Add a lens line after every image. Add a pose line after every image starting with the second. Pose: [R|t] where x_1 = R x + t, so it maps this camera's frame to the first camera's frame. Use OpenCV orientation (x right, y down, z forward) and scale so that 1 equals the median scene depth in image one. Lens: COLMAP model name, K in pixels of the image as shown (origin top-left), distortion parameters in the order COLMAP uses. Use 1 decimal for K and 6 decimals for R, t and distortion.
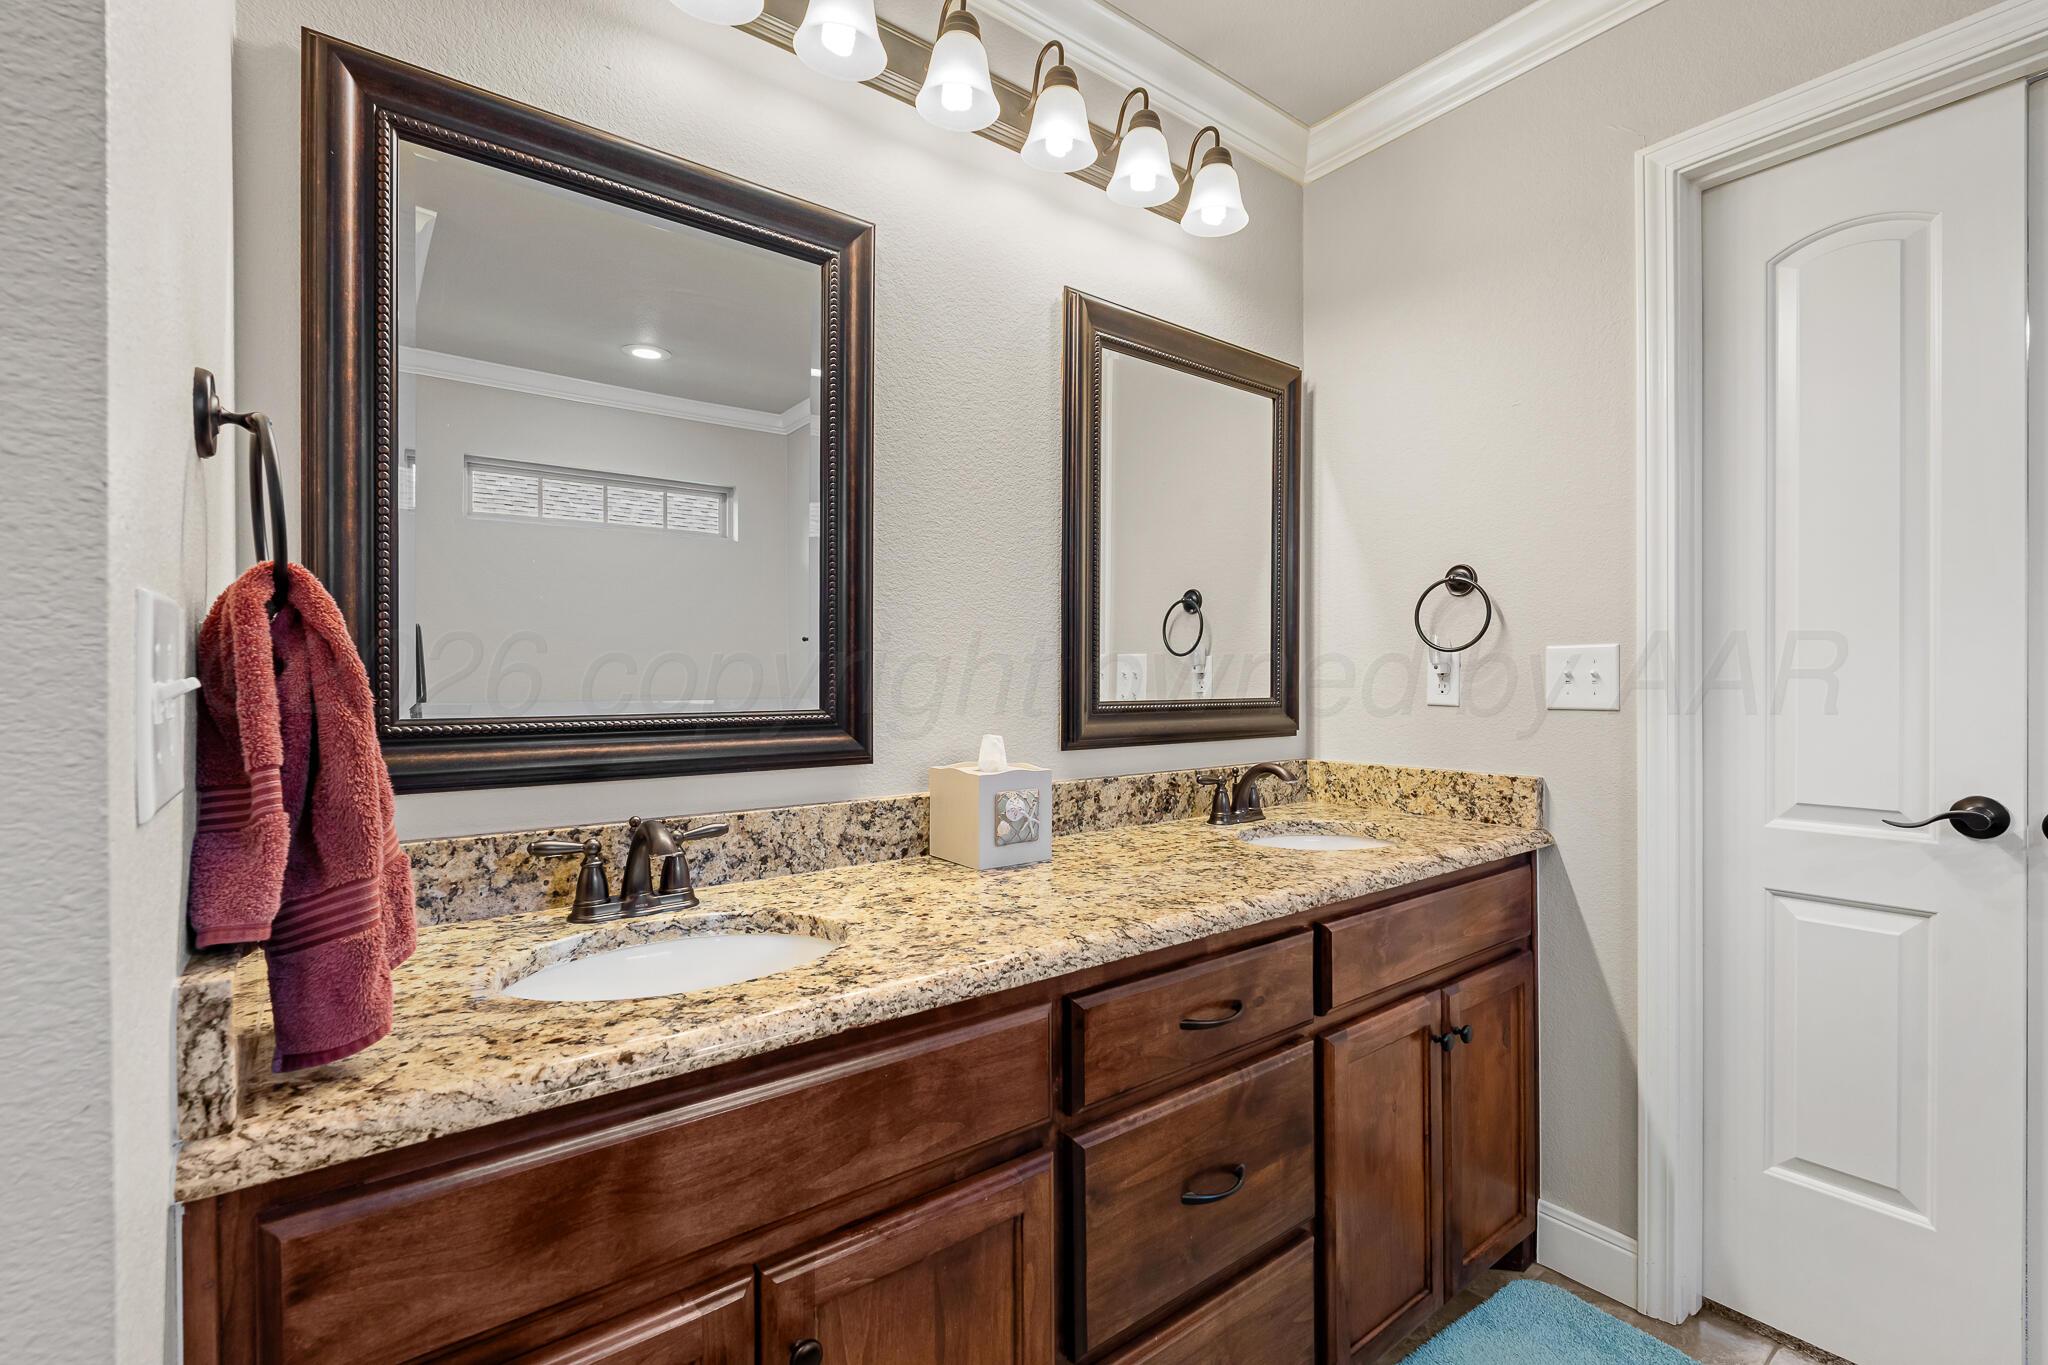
lens RADIAL K [[912.4, 0, 1024.0], [0, 912.4, 682.5], [0, 0, 1]] dist [-0.002287, 0.000049]
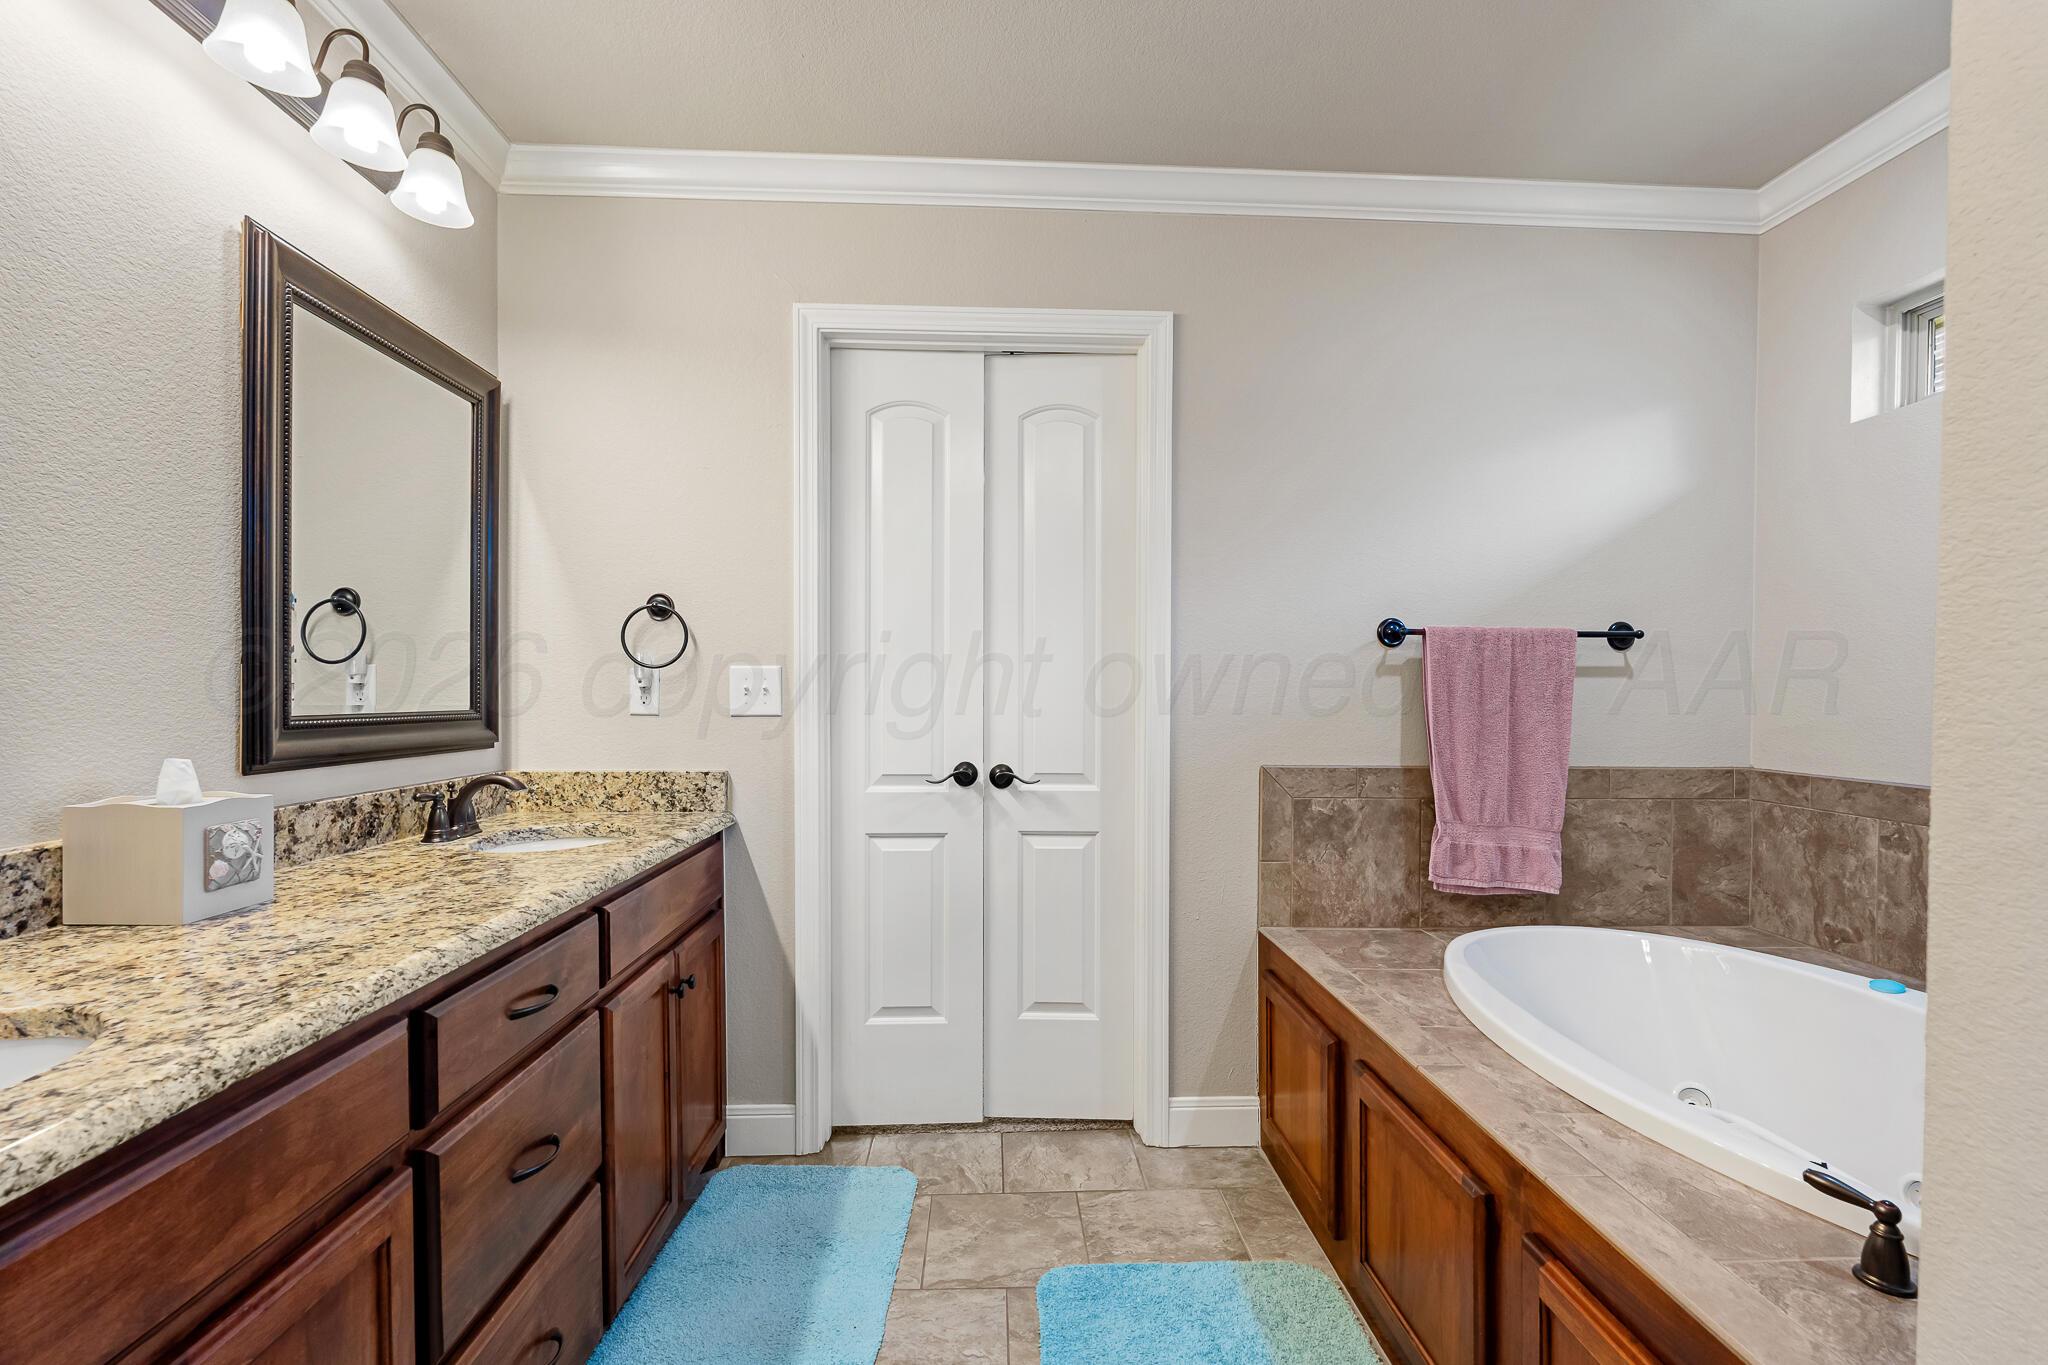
lens RADIAL K [[921.7, 0, 1060.8], [0, 921.7, 700.4], [0, 0, 1]] dist [0.001415, 0.000591]
pose [[0.546477, -0.002843, 0.837469, -0.292358], [-0.001650, 0.999989, 0.004471, 0.001445], [-0.837472, -0.003825, 0.546466, -0.094254]]
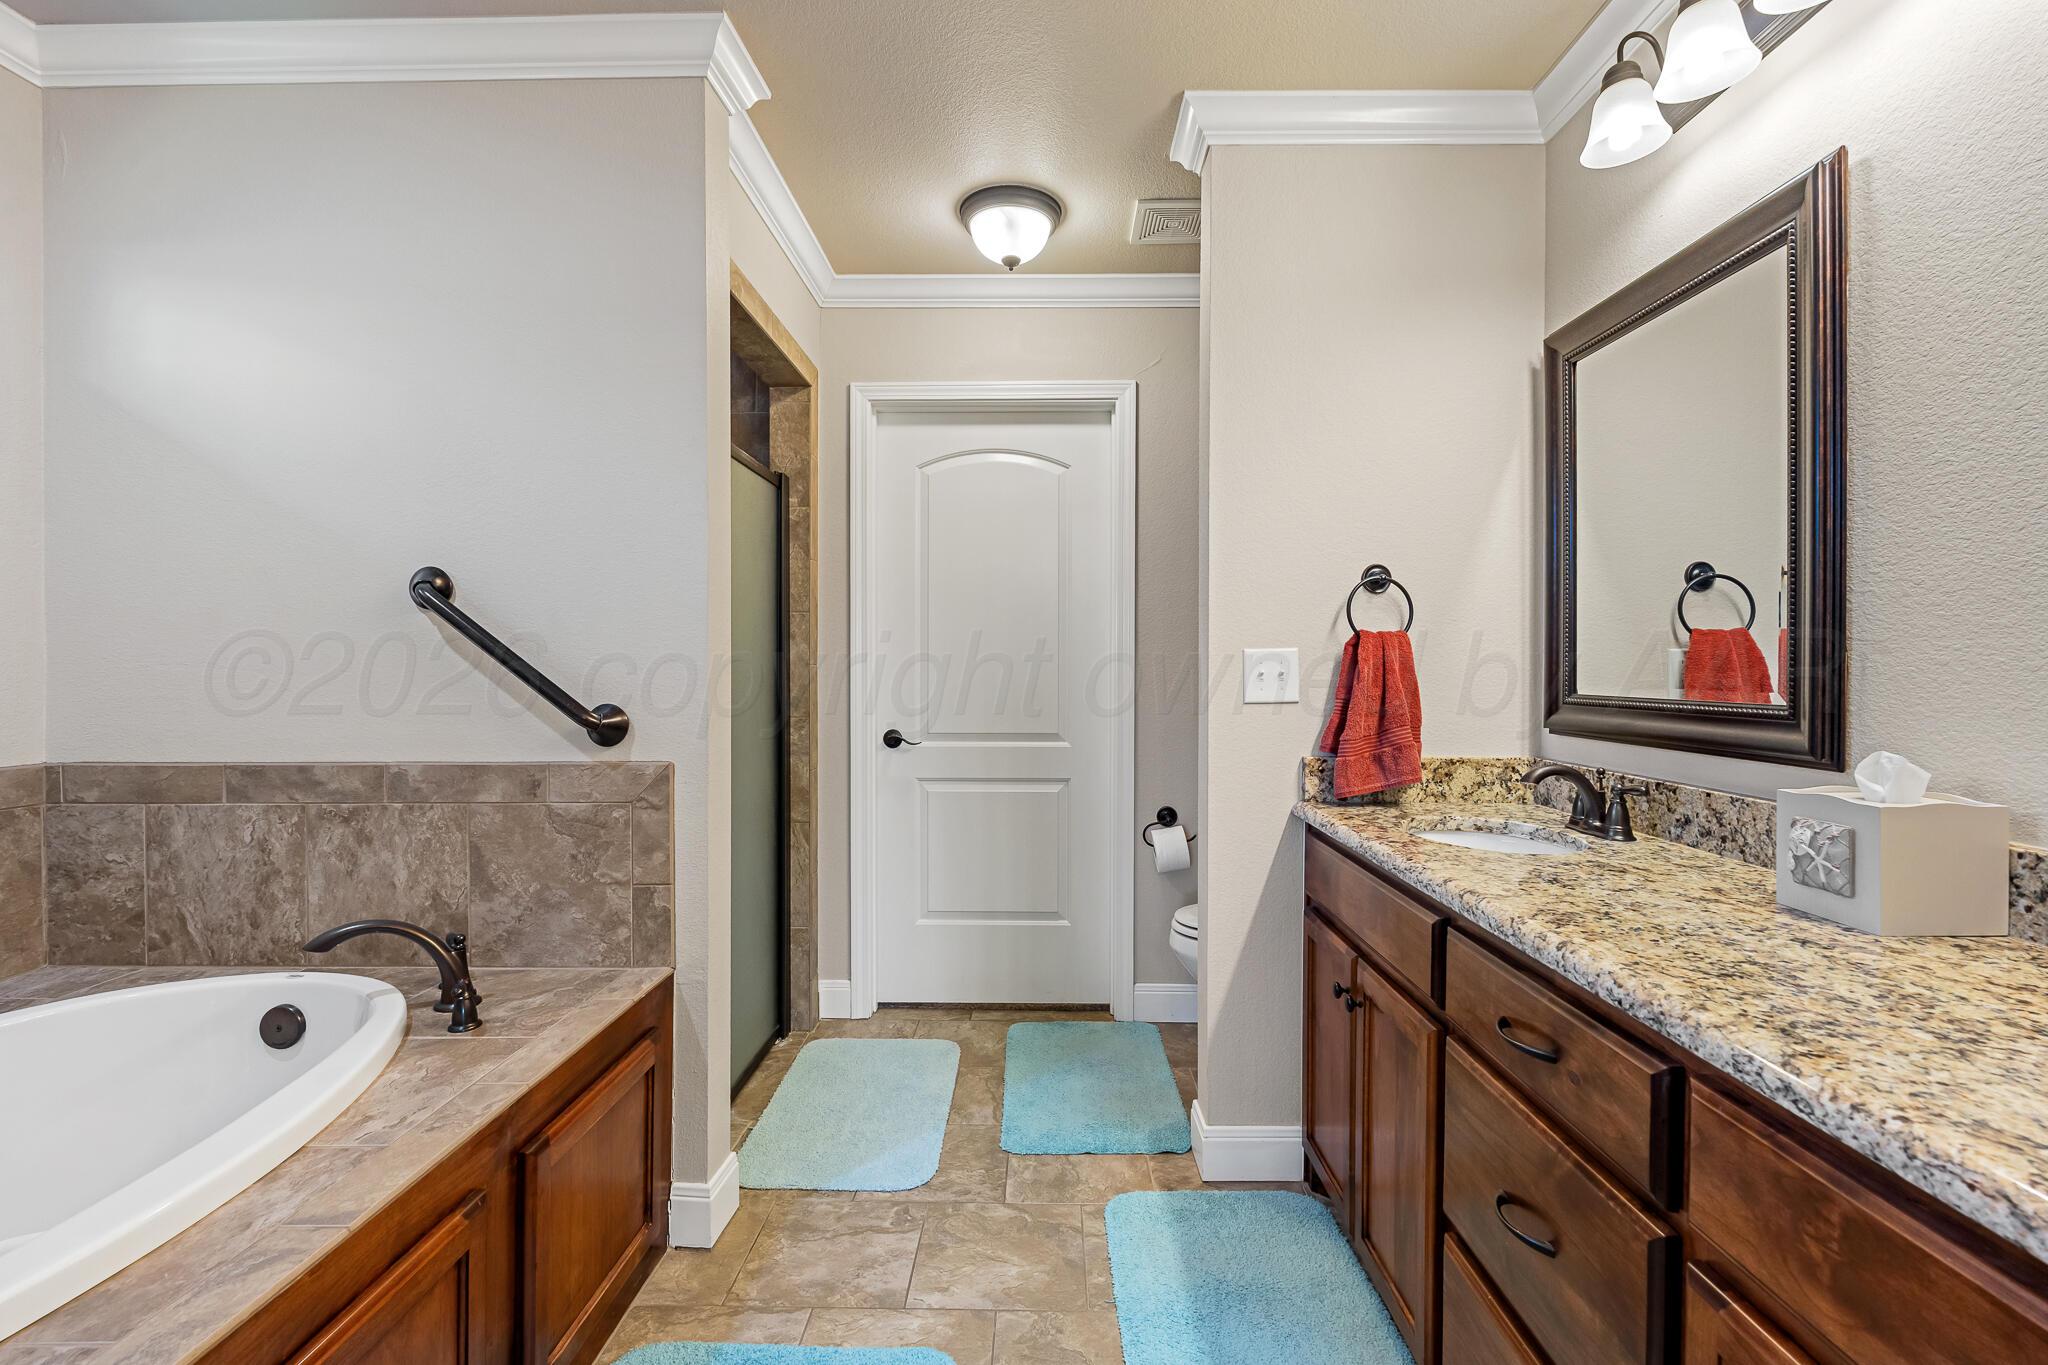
lens RADIAL K [[897.7, 0, 1024.0], [0, 897.7, 682.5], [0, 0, 1]] dist [-0.002612, -0.000171]
pose [[-0.626020, 0.014254, -0.779676, 0.983472], [-0.004072, 0.999760, 0.021546, -0.010809], [0.779796, 0.016663, -0.625812, 0.935041]]
